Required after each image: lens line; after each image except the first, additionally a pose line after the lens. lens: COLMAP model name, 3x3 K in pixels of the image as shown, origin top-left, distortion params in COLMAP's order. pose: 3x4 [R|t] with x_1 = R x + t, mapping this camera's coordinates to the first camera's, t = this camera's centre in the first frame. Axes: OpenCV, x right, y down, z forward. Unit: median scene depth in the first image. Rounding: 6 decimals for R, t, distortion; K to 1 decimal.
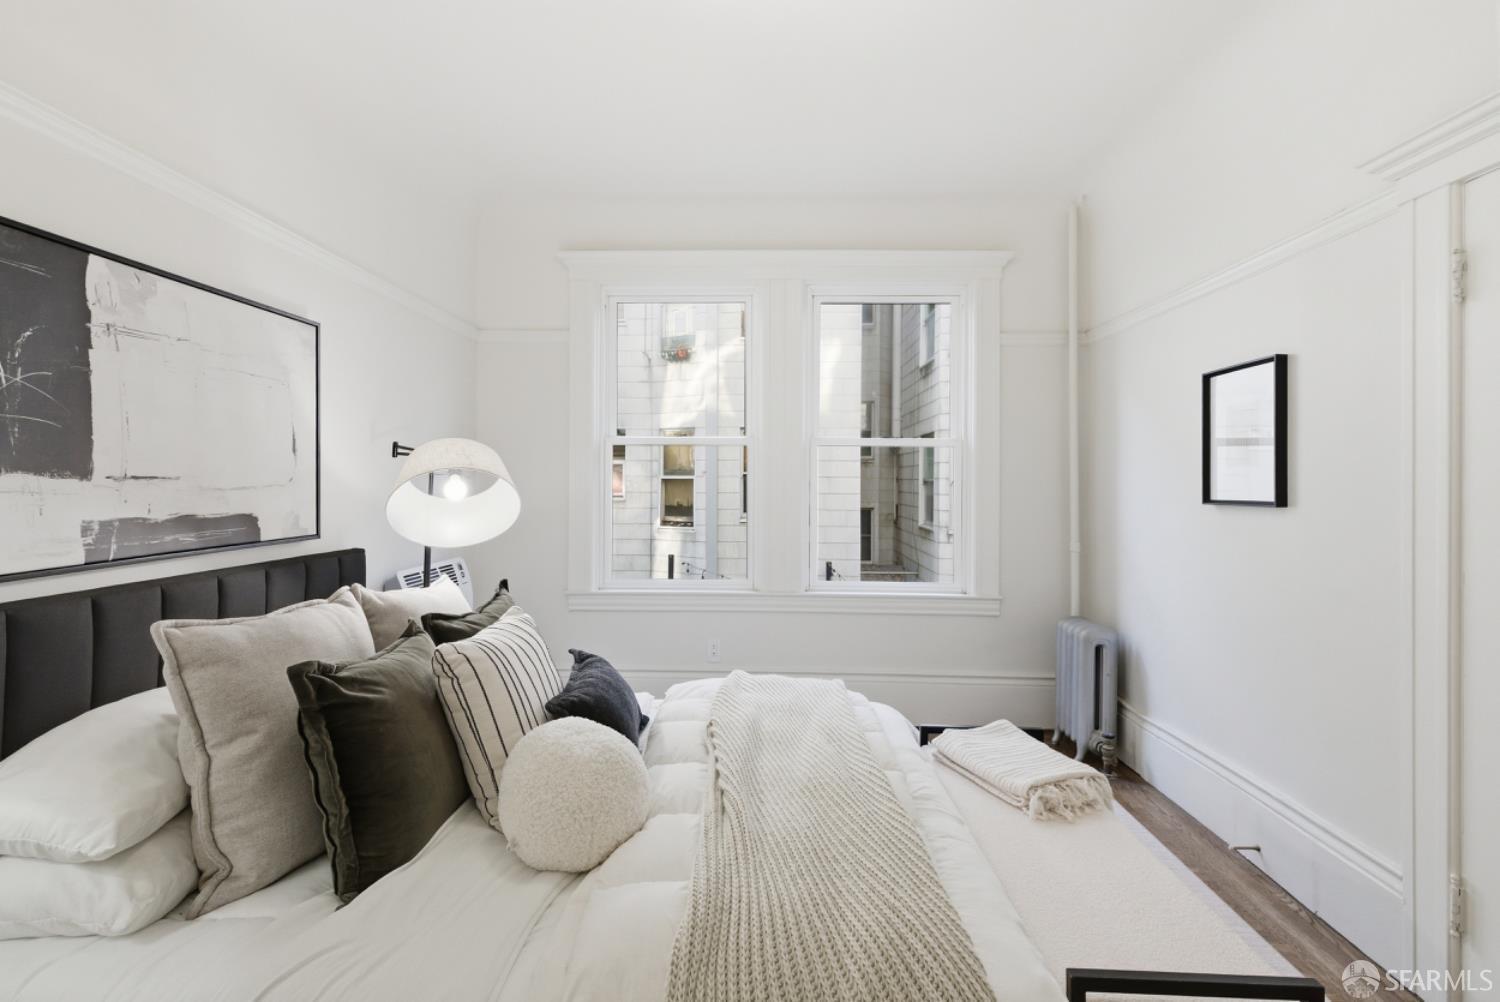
lens RADIAL K [[690.1, 0, 743.9], [0, 690.1, 484.5], [0, 0, 1]] dist [0.003703, -0.002660]
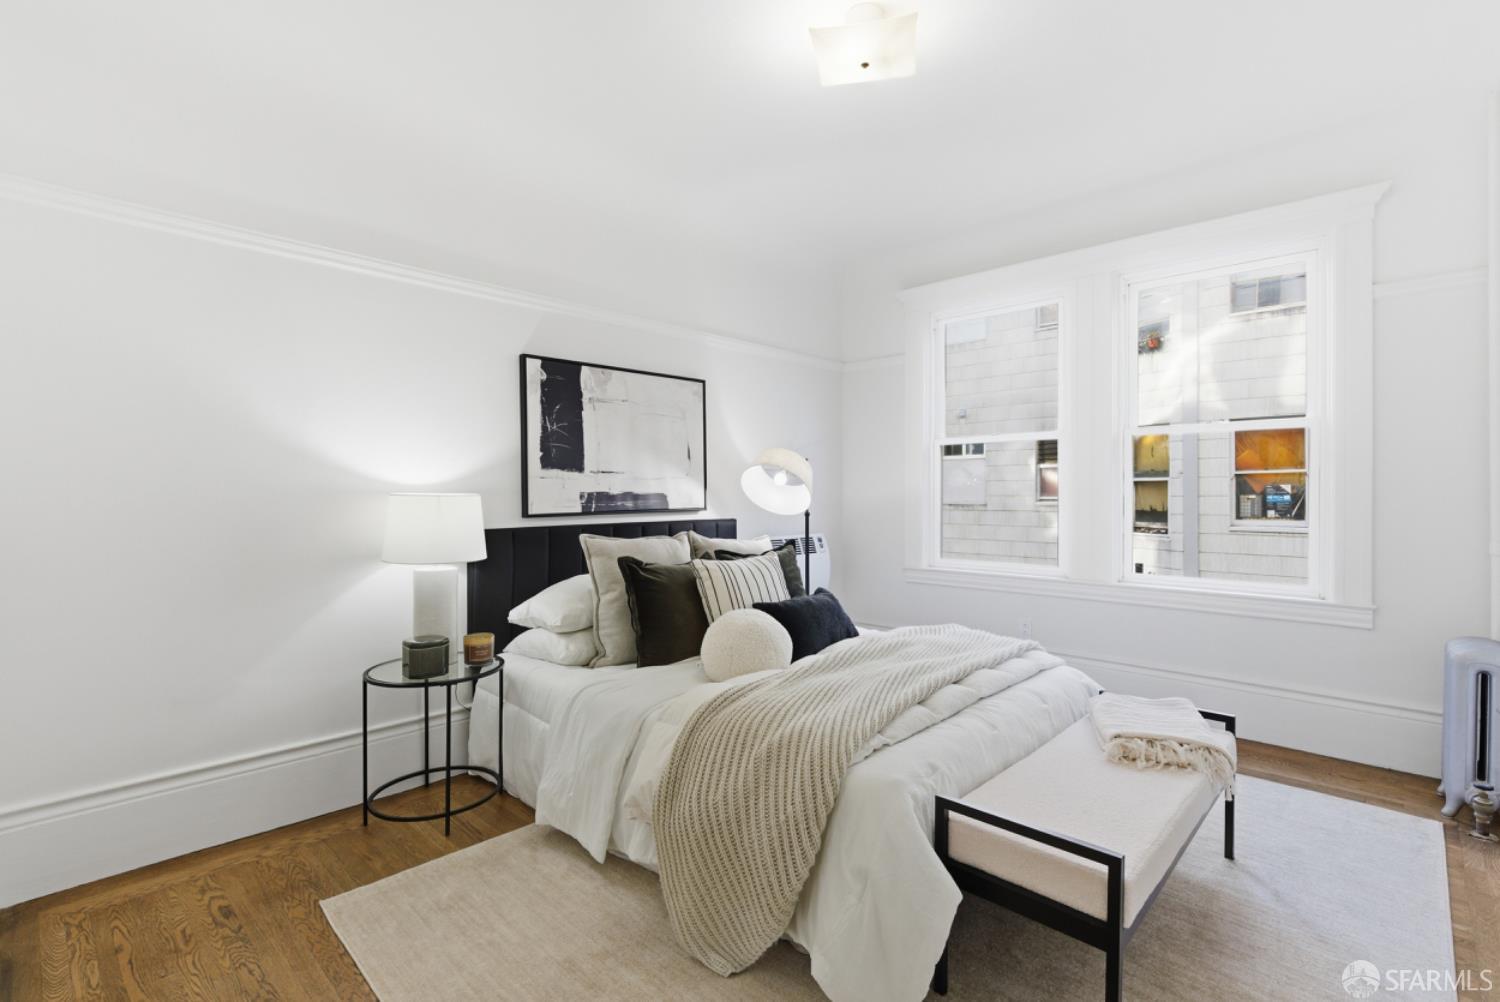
lens RADIAL K [[690.1, 0, 756.5], [0, 690.1, 502.7], [0, 0, 1]] dist [0.003703, -0.002660]
pose [[0.751026, 0.003547, -0.660263, 0.698749], [0.004058, 0.999942, 0.009988, 0.054252], [0.660260, -0.010181, 0.750968, -0.195179]]
